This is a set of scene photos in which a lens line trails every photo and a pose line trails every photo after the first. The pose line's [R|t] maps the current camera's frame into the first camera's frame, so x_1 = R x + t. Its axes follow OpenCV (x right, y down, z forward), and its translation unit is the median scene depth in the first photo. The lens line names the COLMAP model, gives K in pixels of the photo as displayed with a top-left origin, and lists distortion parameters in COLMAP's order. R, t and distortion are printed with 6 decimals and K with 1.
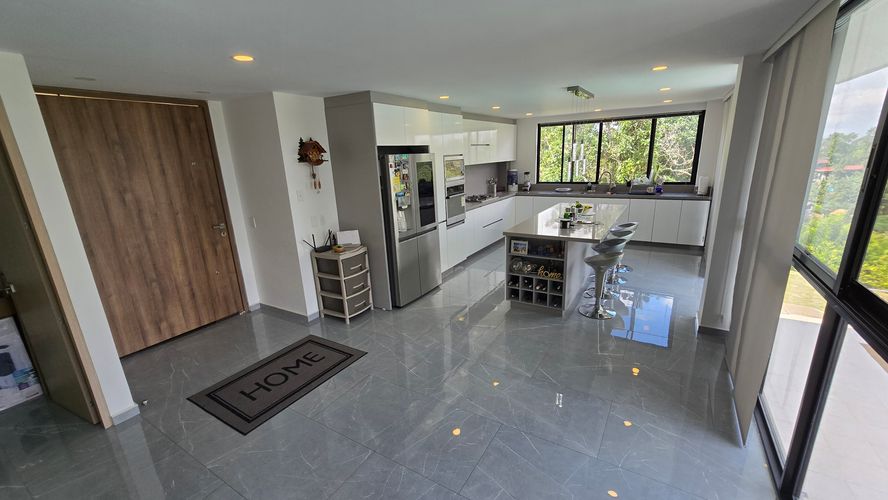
lens RADIAL K [[363.4, 0, 444.1], [0, 363.4, 251.2], [0, 0, 1]] dist [0.000962, 0.000588]
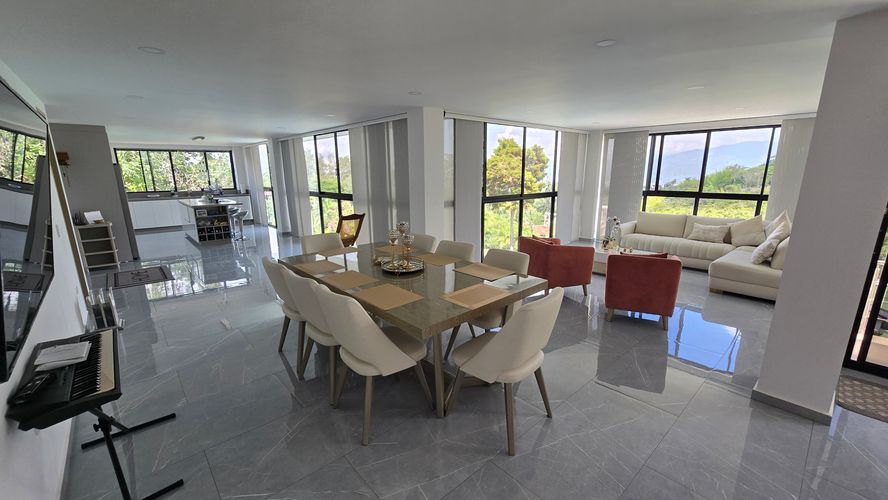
lens RADIAL K [[363.4, 0, 441.7], [0, 363.4, 253.3], [0, 0, 1]] dist [0.000962, 0.000588]
pose [[0.288792, -0.179625, 0.940390, -0.699895], [0.250919, 0.962108, 0.106717, 0.168557], [-0.923926, 0.205143, 0.322921, -0.428482]]
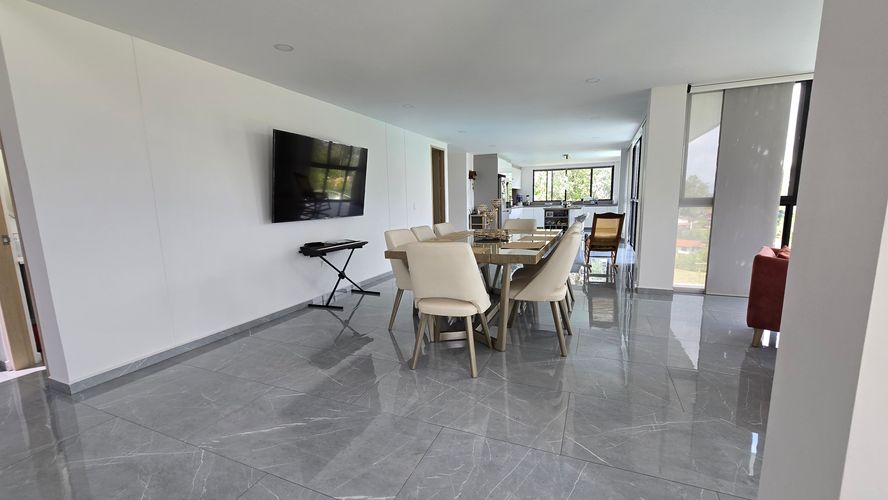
lens RADIAL K [[363.4, 0, 438.7], [0, 363.4, 255.1], [0, 0, 1]] dist [0.000962, 0.000588]
pose [[0.990057, 0.000497, 0.140667, -0.489416], [0.015686, 0.993367, -0.113911, 0.292924], [-0.139791, 0.114985, 0.983482, -0.725139]]
